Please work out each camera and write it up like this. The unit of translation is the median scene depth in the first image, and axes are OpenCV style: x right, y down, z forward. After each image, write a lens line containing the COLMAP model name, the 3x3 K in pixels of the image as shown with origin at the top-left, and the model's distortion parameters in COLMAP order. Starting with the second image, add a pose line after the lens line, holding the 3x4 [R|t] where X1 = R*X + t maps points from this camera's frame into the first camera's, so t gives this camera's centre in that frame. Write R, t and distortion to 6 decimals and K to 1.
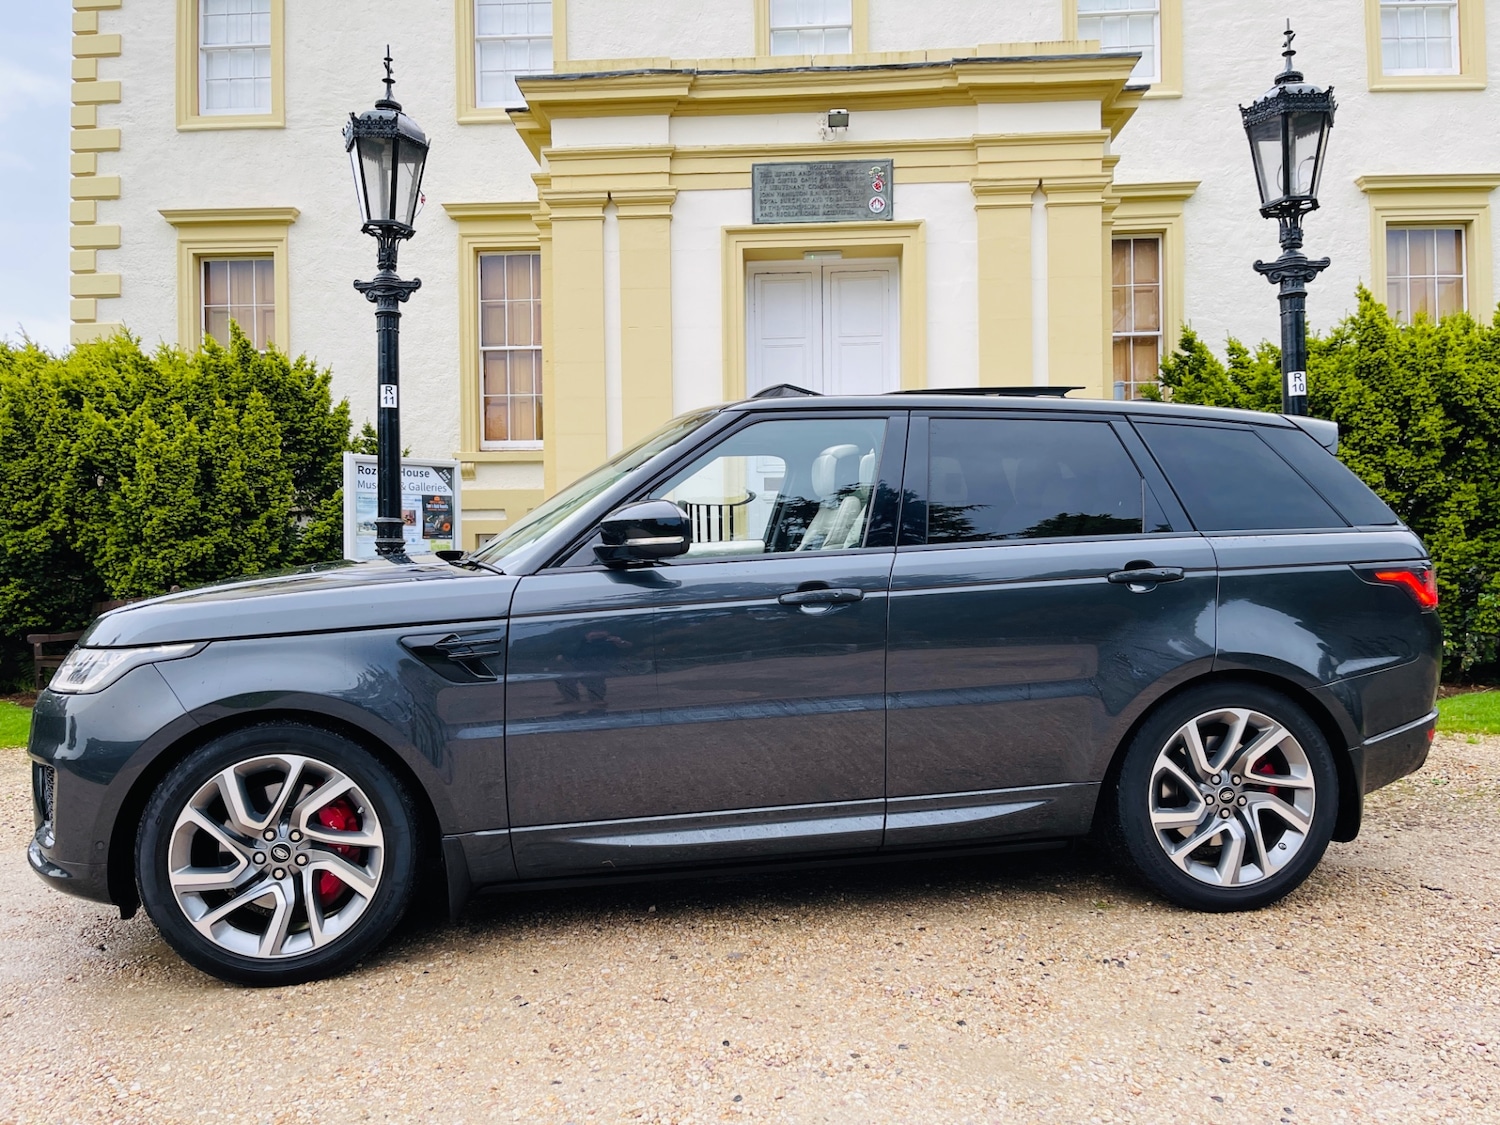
lens RADIAL K [[1135.4, 0, 743.1], [0, 1135.4, 547.5], [0, 0, 1]] dist [0.064149, -0.084669]
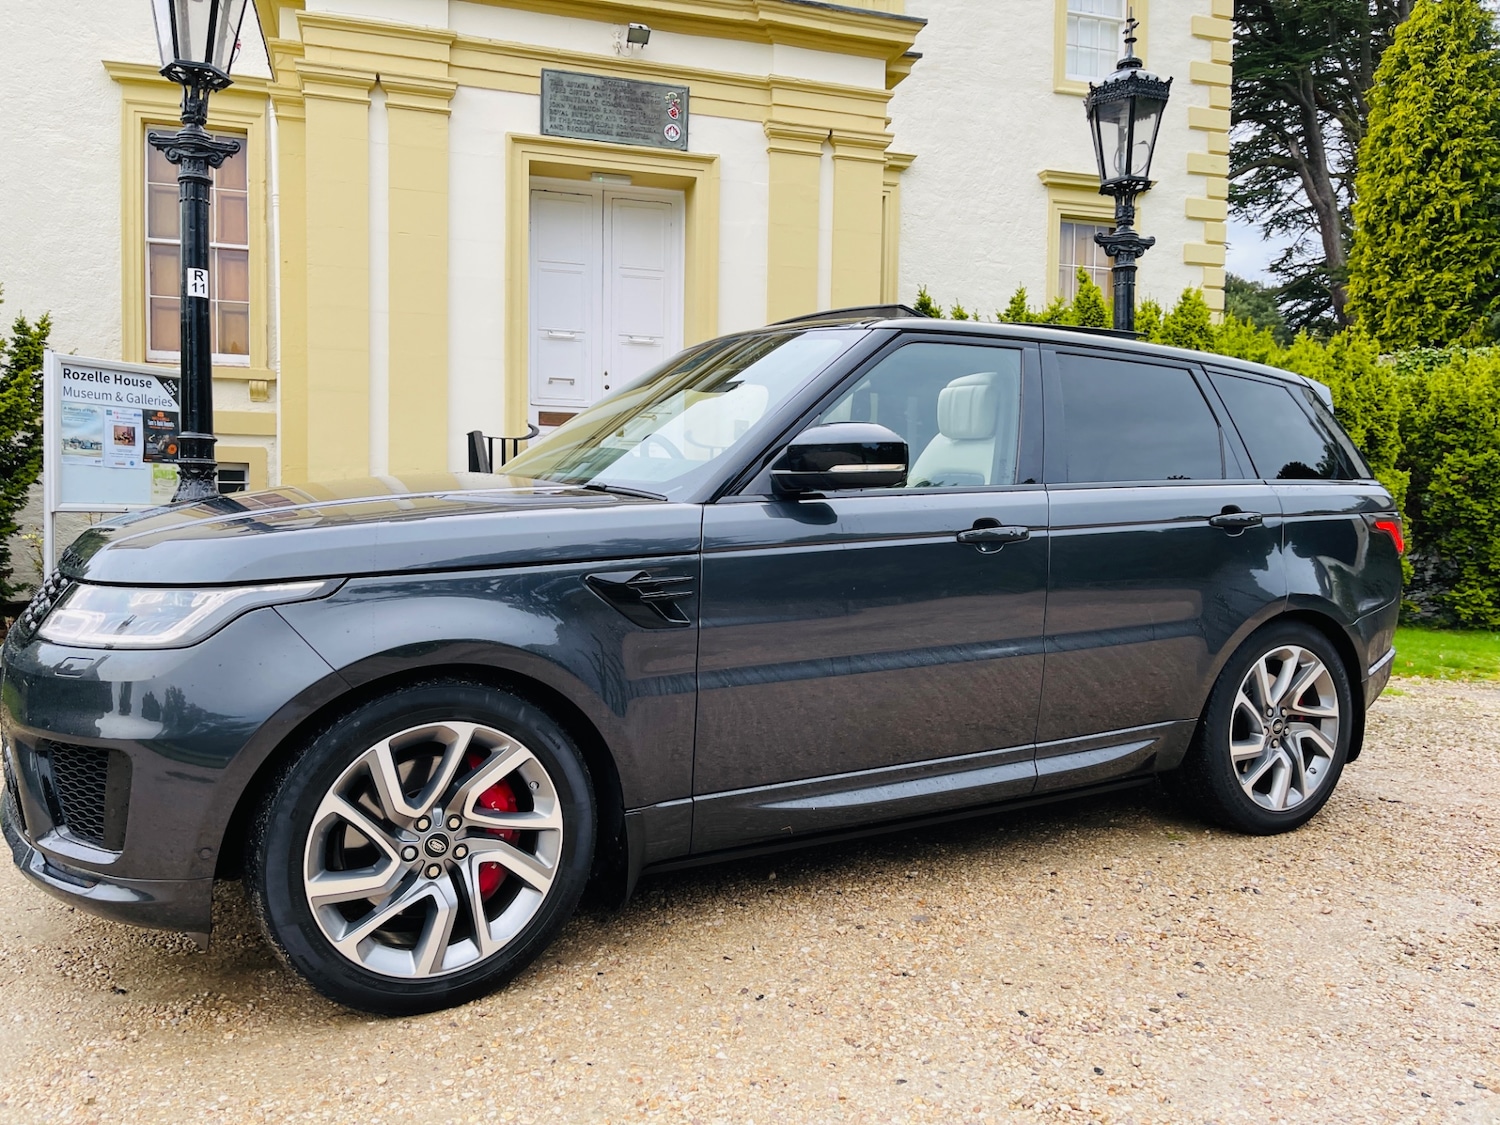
lens RADIAL K [[1135.4, 0, 739.6], [0, 1135.4, 543.8], [0, 0, 1]] dist [0.064149, -0.084669]
pose [[0.939367, 0.015142, 0.342580, -0.155343], [-0.029743, 0.998857, 0.037406, 0.007500], [-0.341622, -0.045328, 0.938744, 0.063895]]
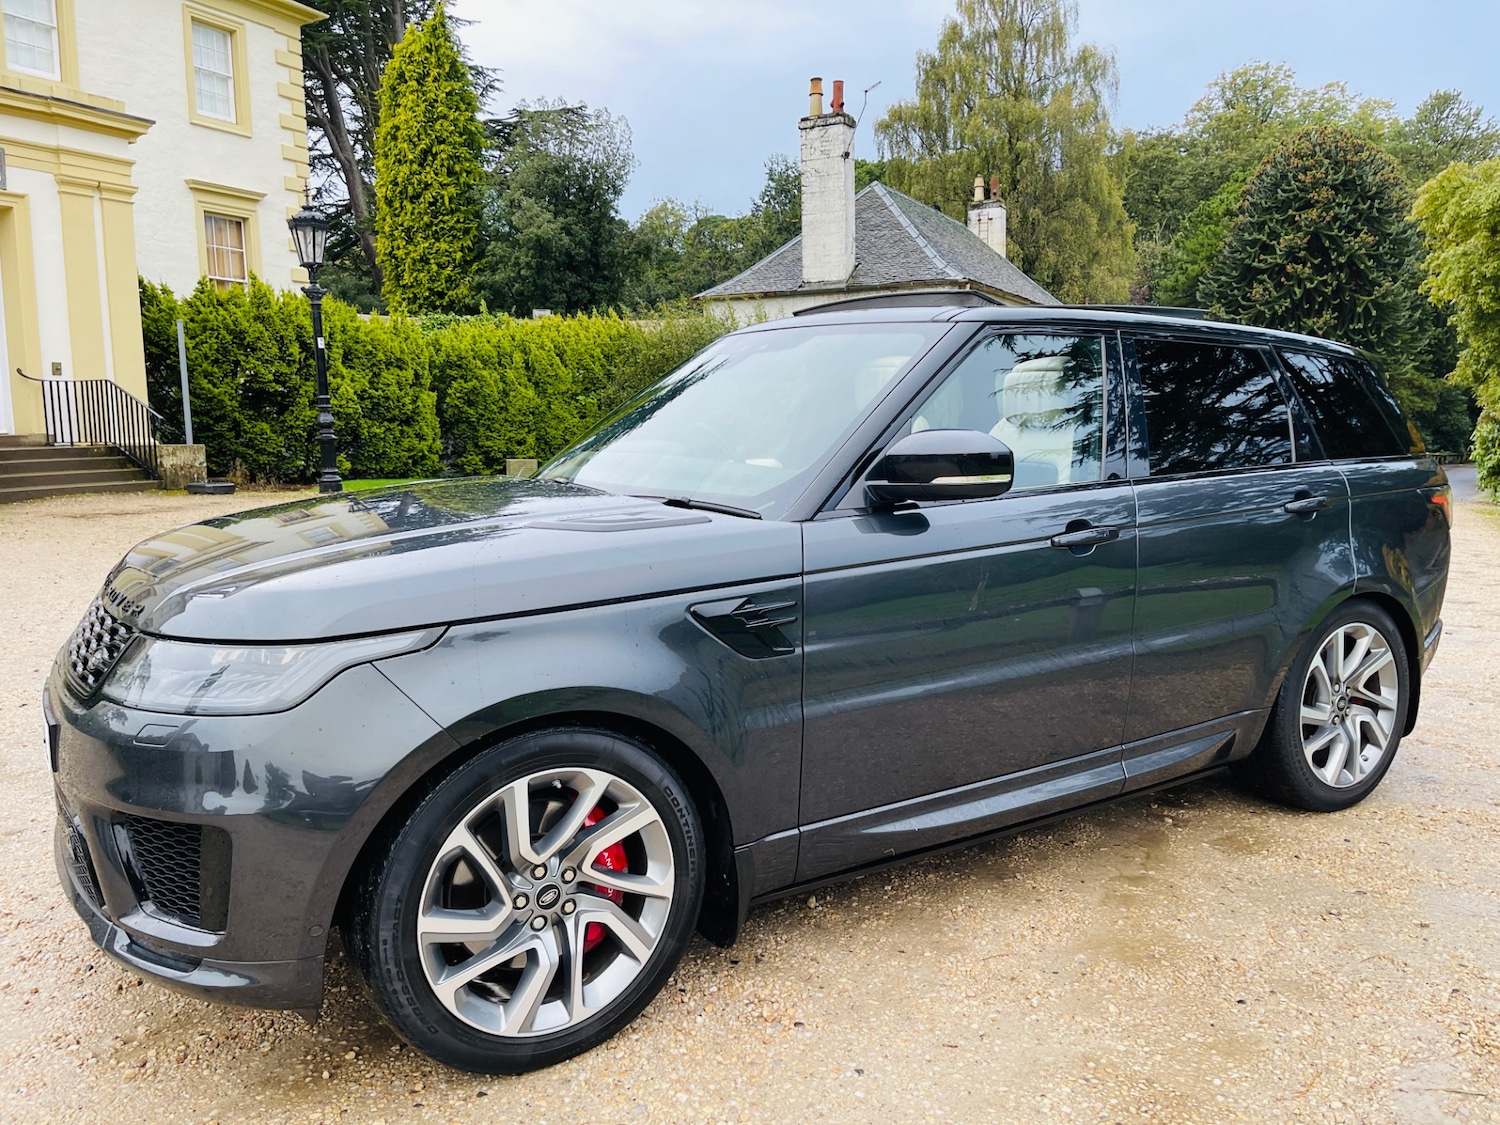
lens RADIAL K [[1139.4, 0, 765.3], [0, 1139.4, 549.7], [0, 0, 1]] dist [0.070528, -0.091406]
pose [[0.397390, -0.099737, 0.912214, -0.902111], [-0.003541, 0.993902, 0.110211, 0.011124], [-0.917643, -0.047027, 0.394614, -0.528857]]
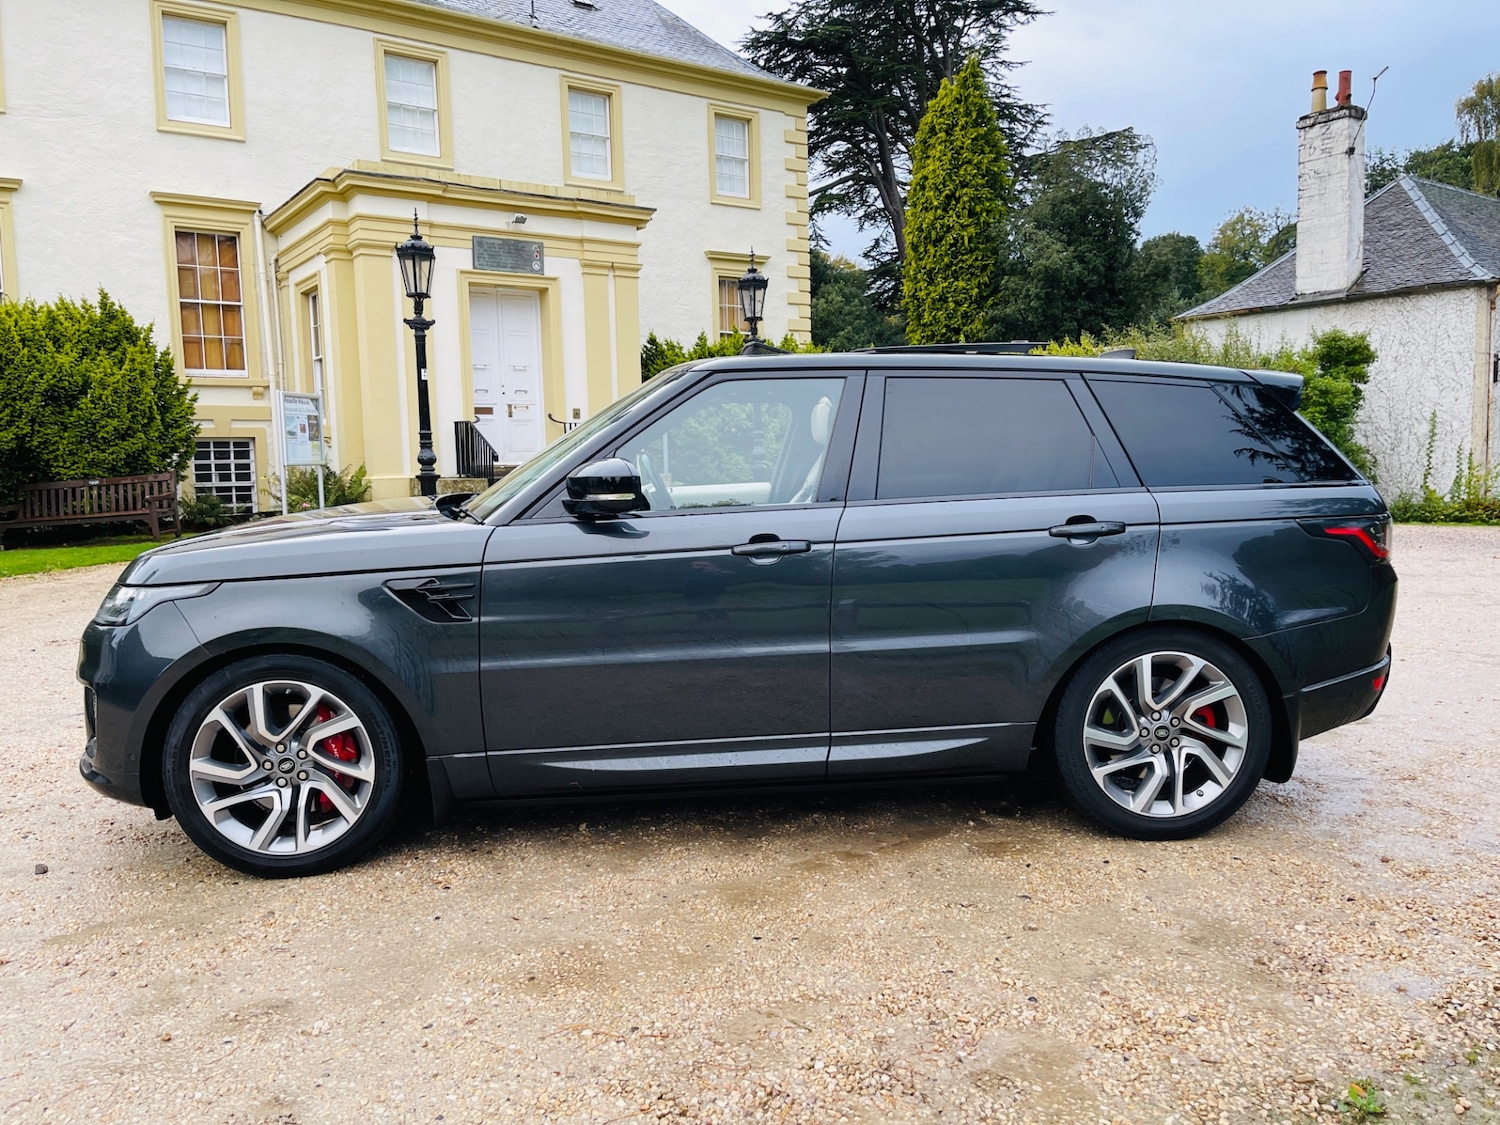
lens RADIAL K [[1139.4, 0, 762.2], [0, 1139.4, 555.6], [0, 0, 1]] dist [0.070528, -0.091406]
pose [[0.784081, -0.059496, 0.617800, -0.810162], [0.004279, 0.995889, 0.090476, 0.010870], [-0.620644, -0.068297, 0.781113, -0.775419]]
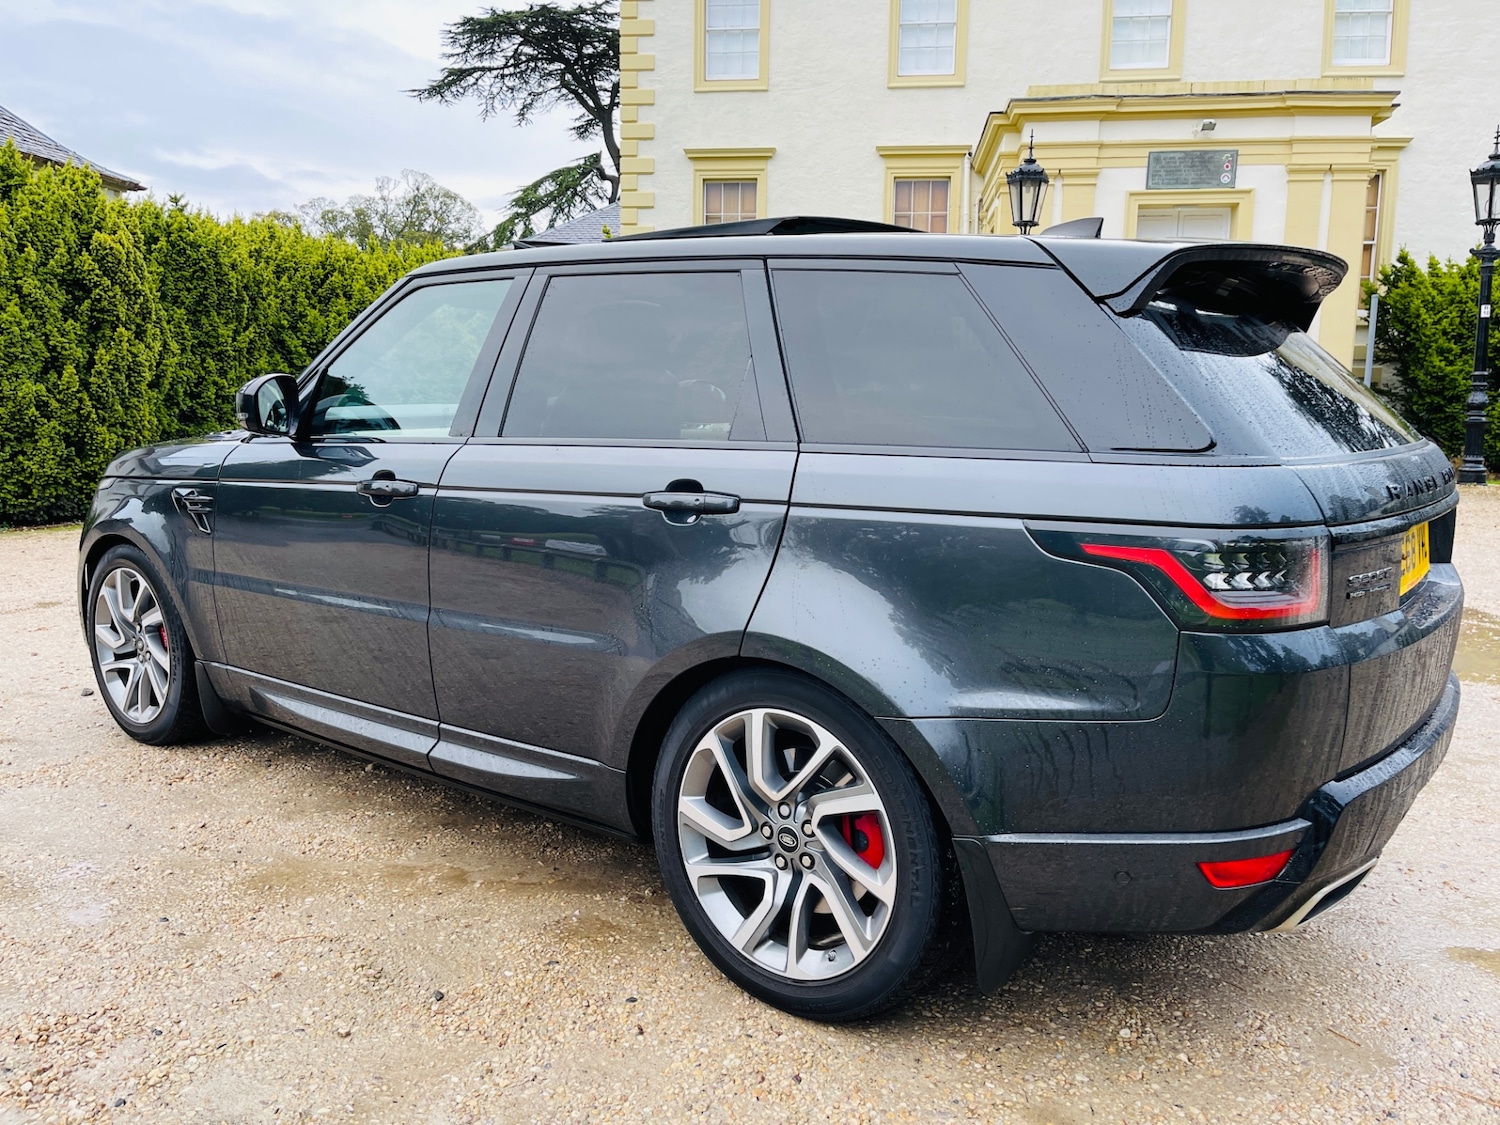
lens RADIAL K [[1139.4, 0, 738.2], [0, 1139.4, 554.4], [0, 0, 1]] dist [0.070528, -0.091406]
pose [[0.997032, 0.034290, -0.068936, -0.458563], [-0.023912, 0.988982, 0.146093, 0.012114], [0.073186, -0.144010, 0.986866, -0.789745]]
